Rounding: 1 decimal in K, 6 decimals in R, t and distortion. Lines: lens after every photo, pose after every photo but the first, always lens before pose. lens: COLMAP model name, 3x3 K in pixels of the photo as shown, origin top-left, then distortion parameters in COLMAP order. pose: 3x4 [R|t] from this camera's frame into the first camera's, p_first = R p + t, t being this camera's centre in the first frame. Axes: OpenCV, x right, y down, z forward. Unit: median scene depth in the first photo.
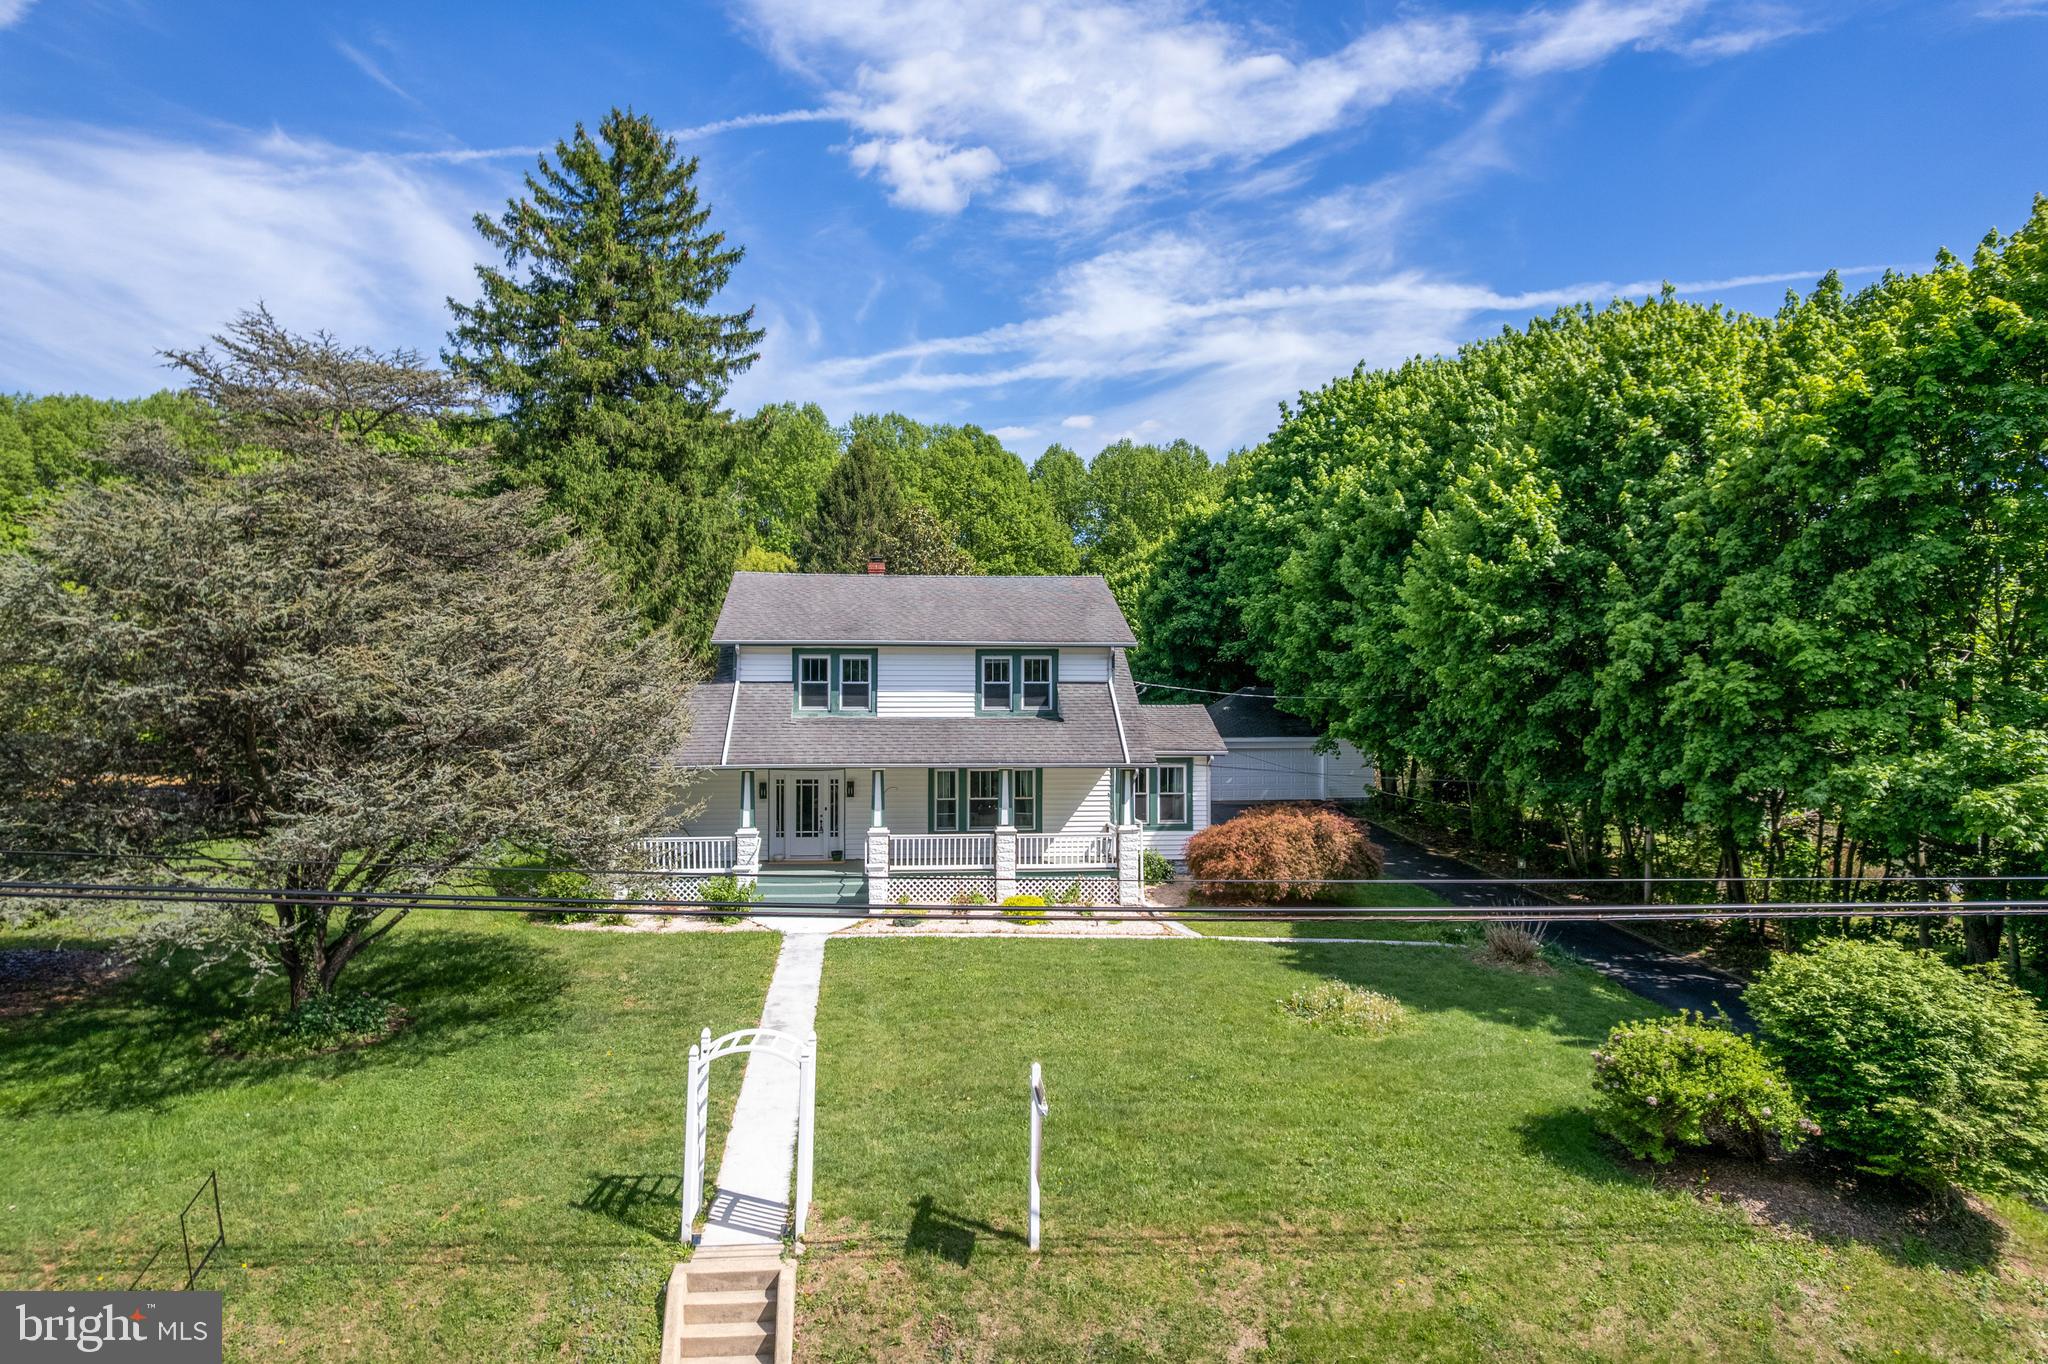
lens RADIAL K [[1305.0, 0, 1012.7], [0, 1305.0, 698.5], [0, 0, 1]] dist [-0.061981, 0.044765]
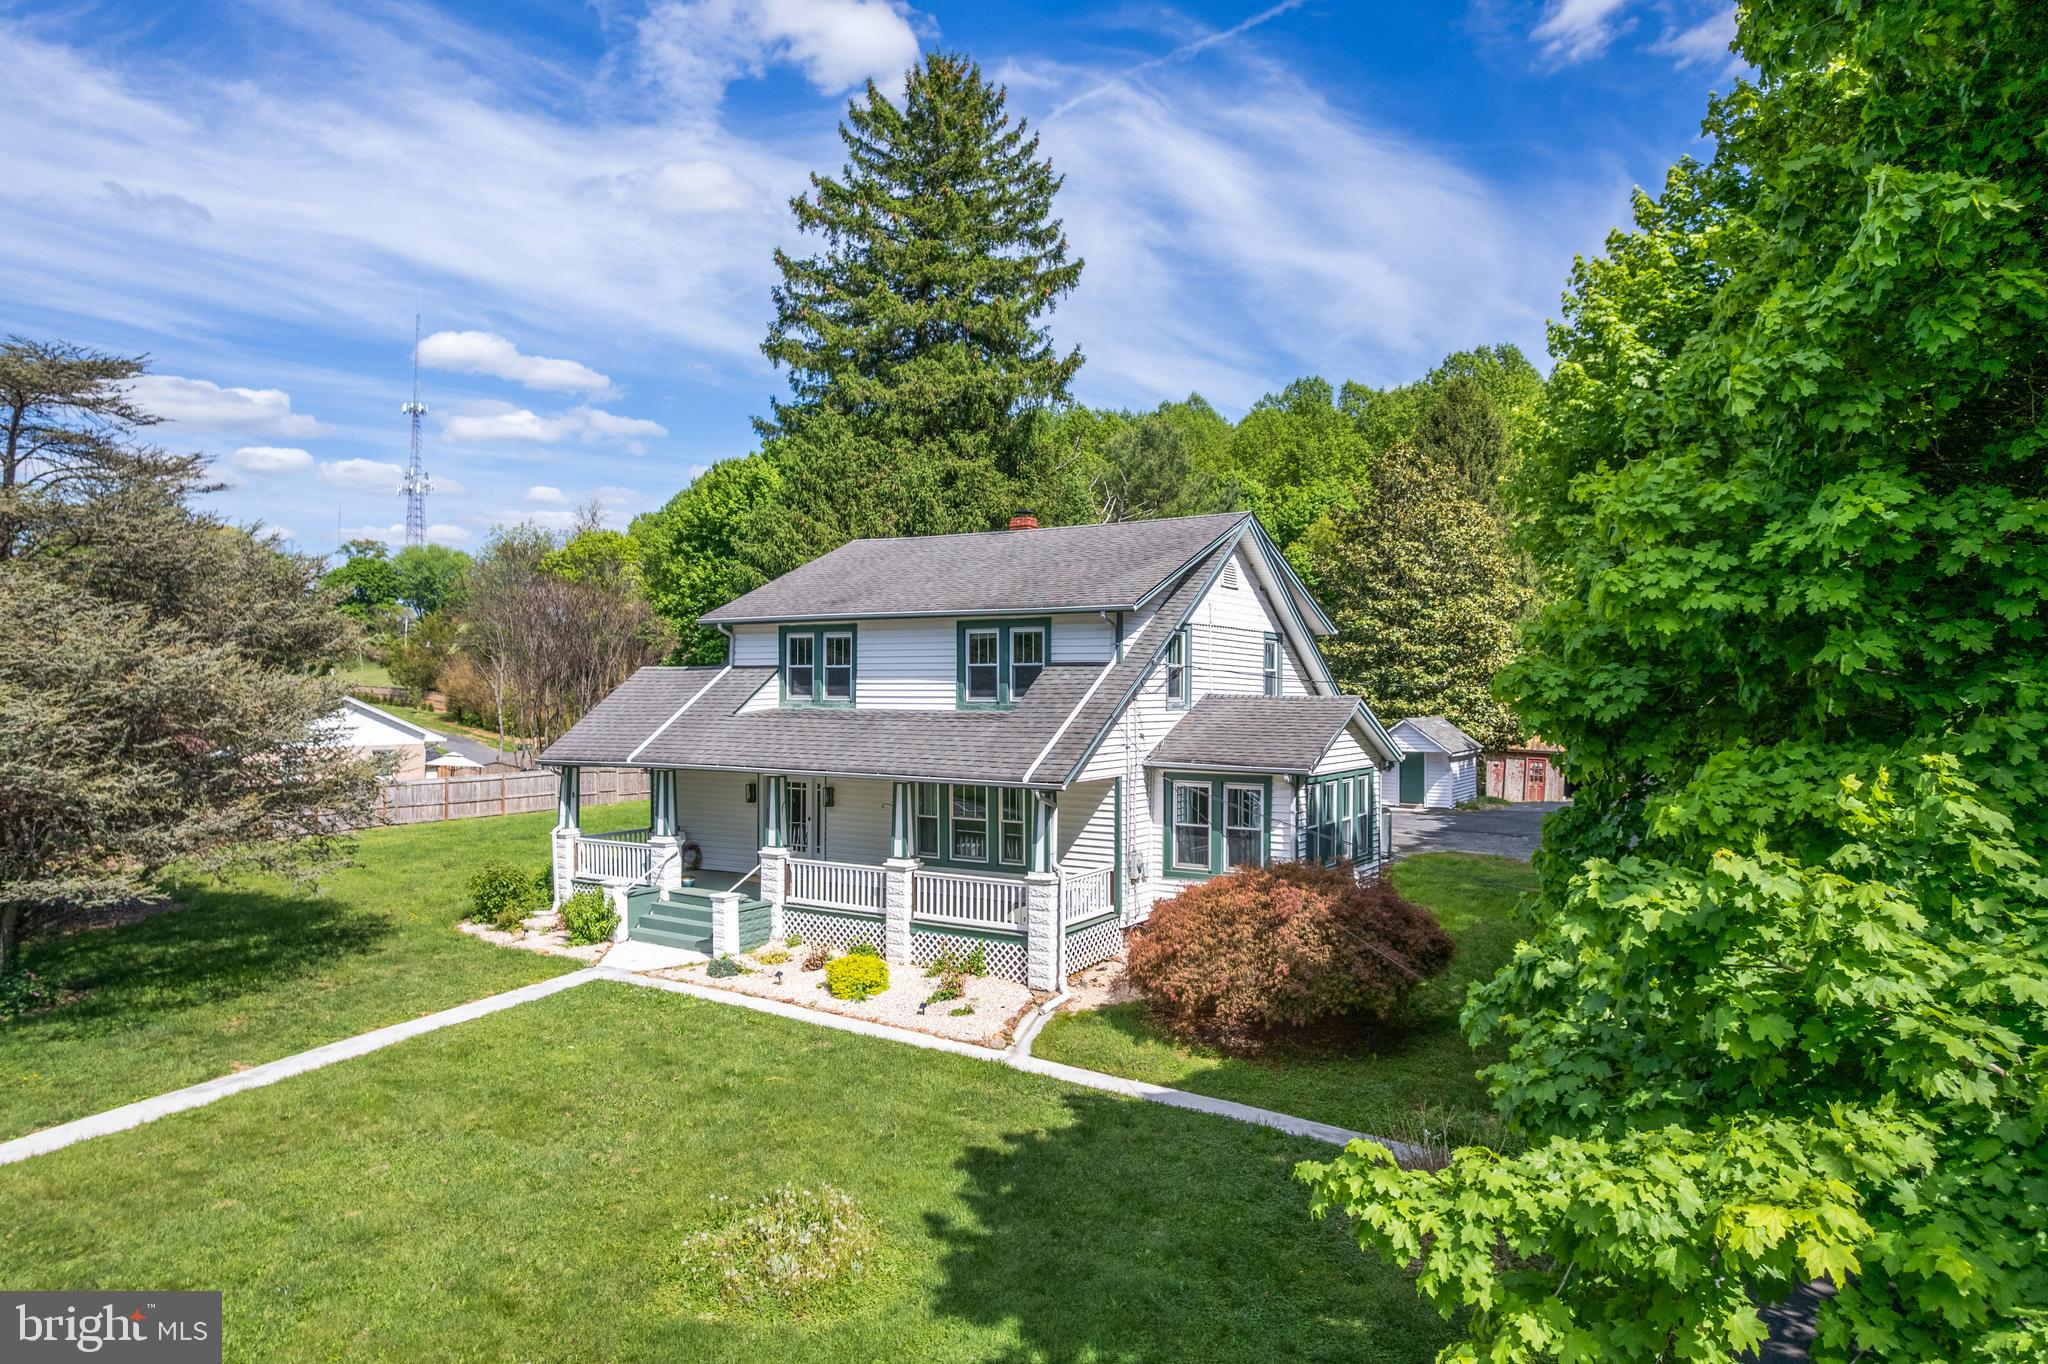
lens RADIAL K [[1305.0, 0, 1020.1], [0, 1305.0, 686.3], [0, 0, 1]] dist [-0.061981, 0.044765]
pose [[0.783336, 0.001843, -0.621596, 0.446048], [0.000548, 0.999993, 0.003655, -0.002504], [0.621598, -0.003204, 0.783330, 0.407300]]
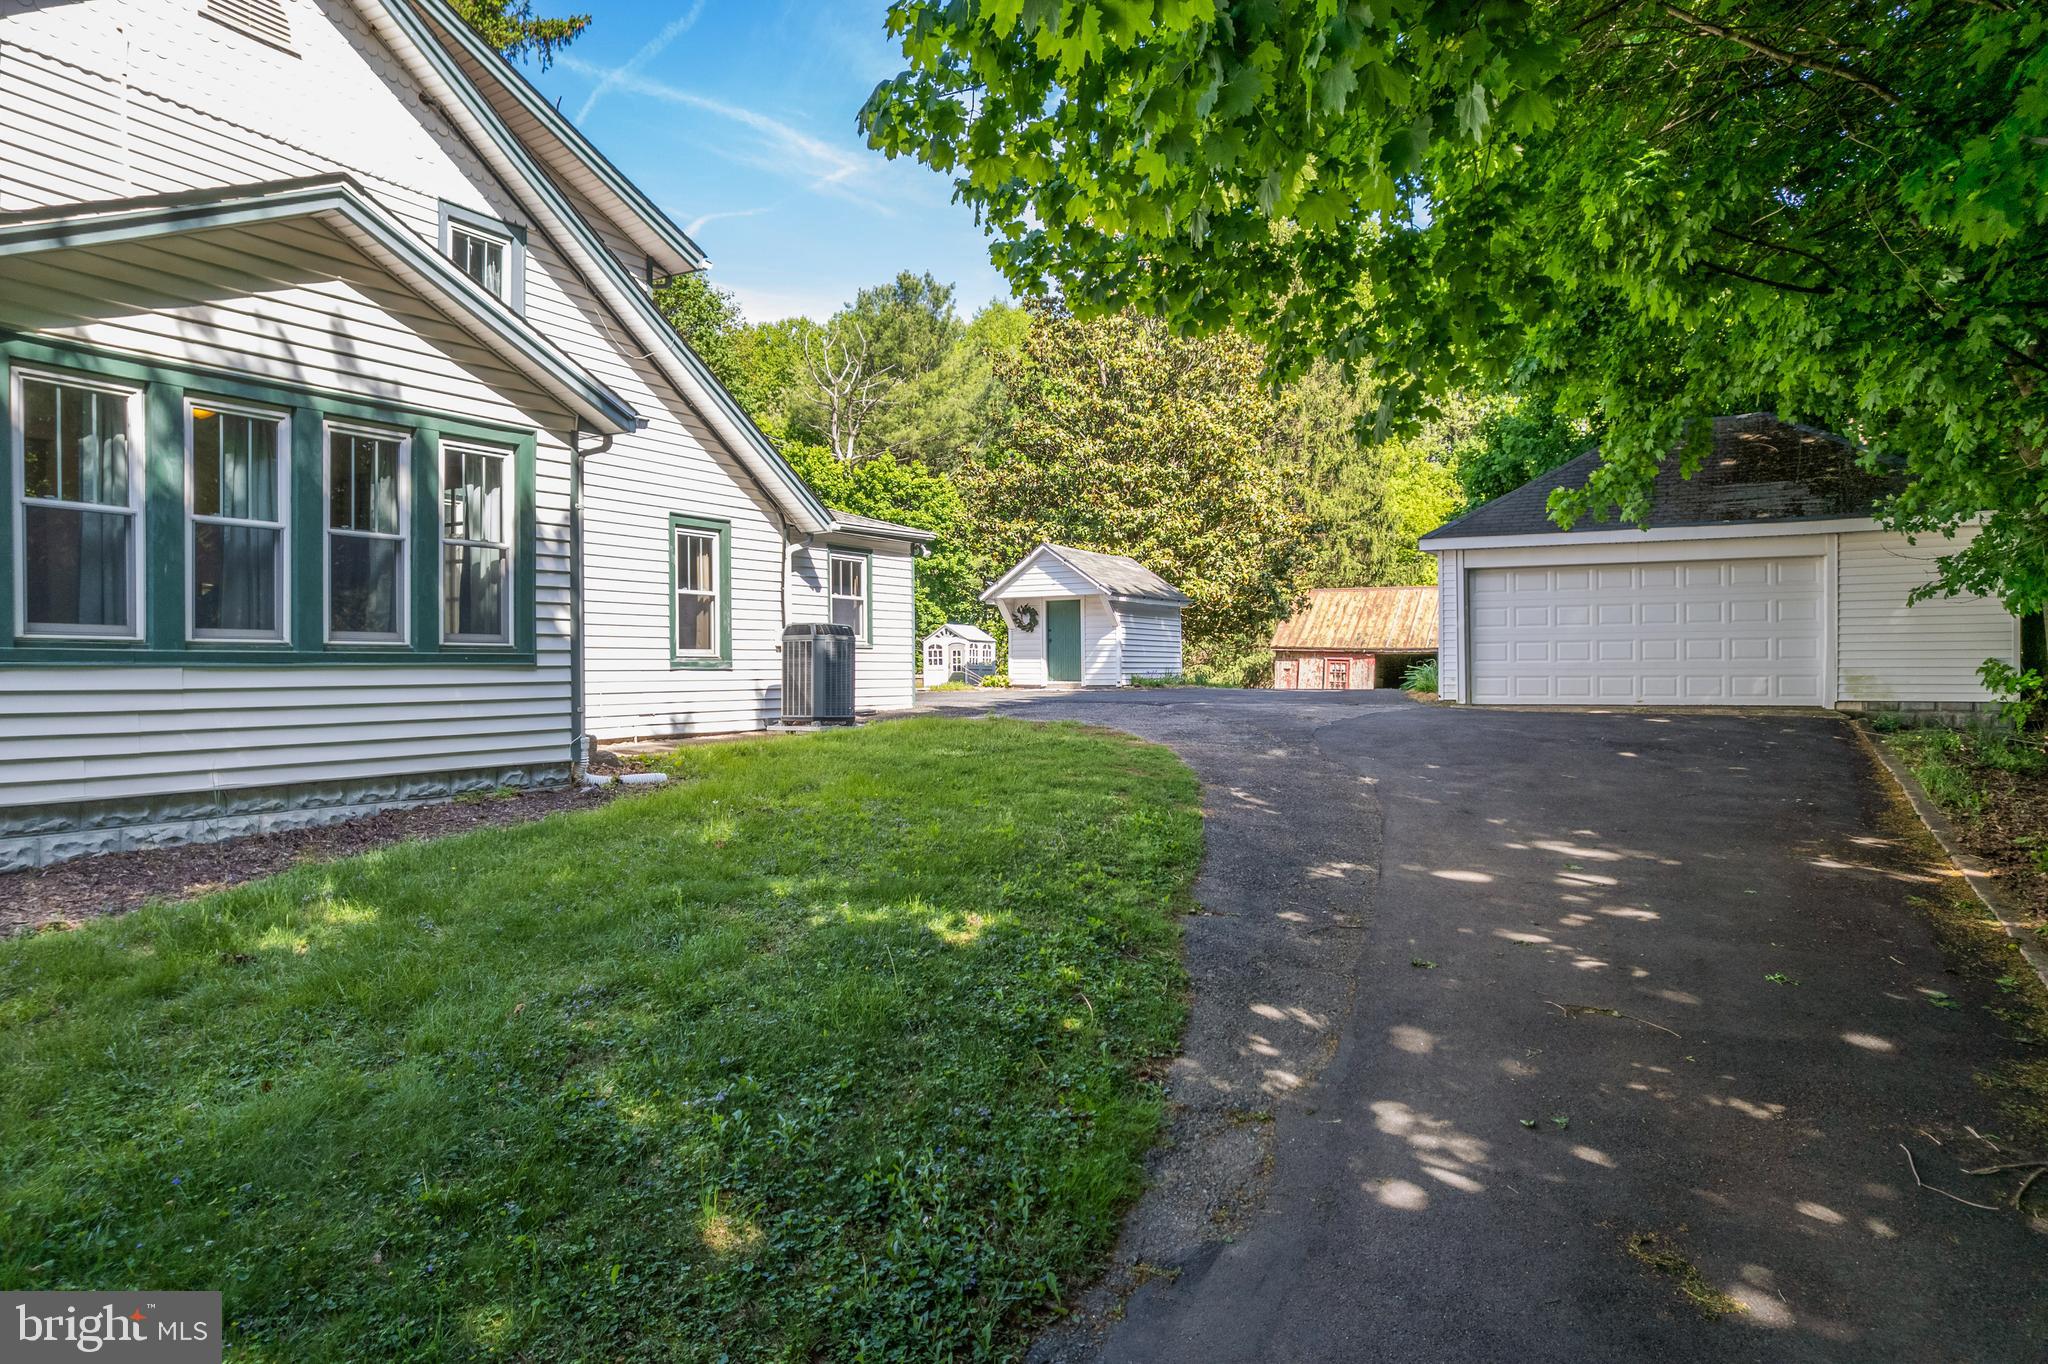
lens RADIAL K [[1305.0, 0, 1025.6], [0, 1305.0, 675.6], [0, 0, 1]] dist [-0.061981, 0.044765]
pose [[0.816271, 0.002257, -0.577665, 0.410663], [0.004323, 0.999941, 0.010015, 0.102572], [0.577653, -0.010672, 0.816213, 0.940723]]
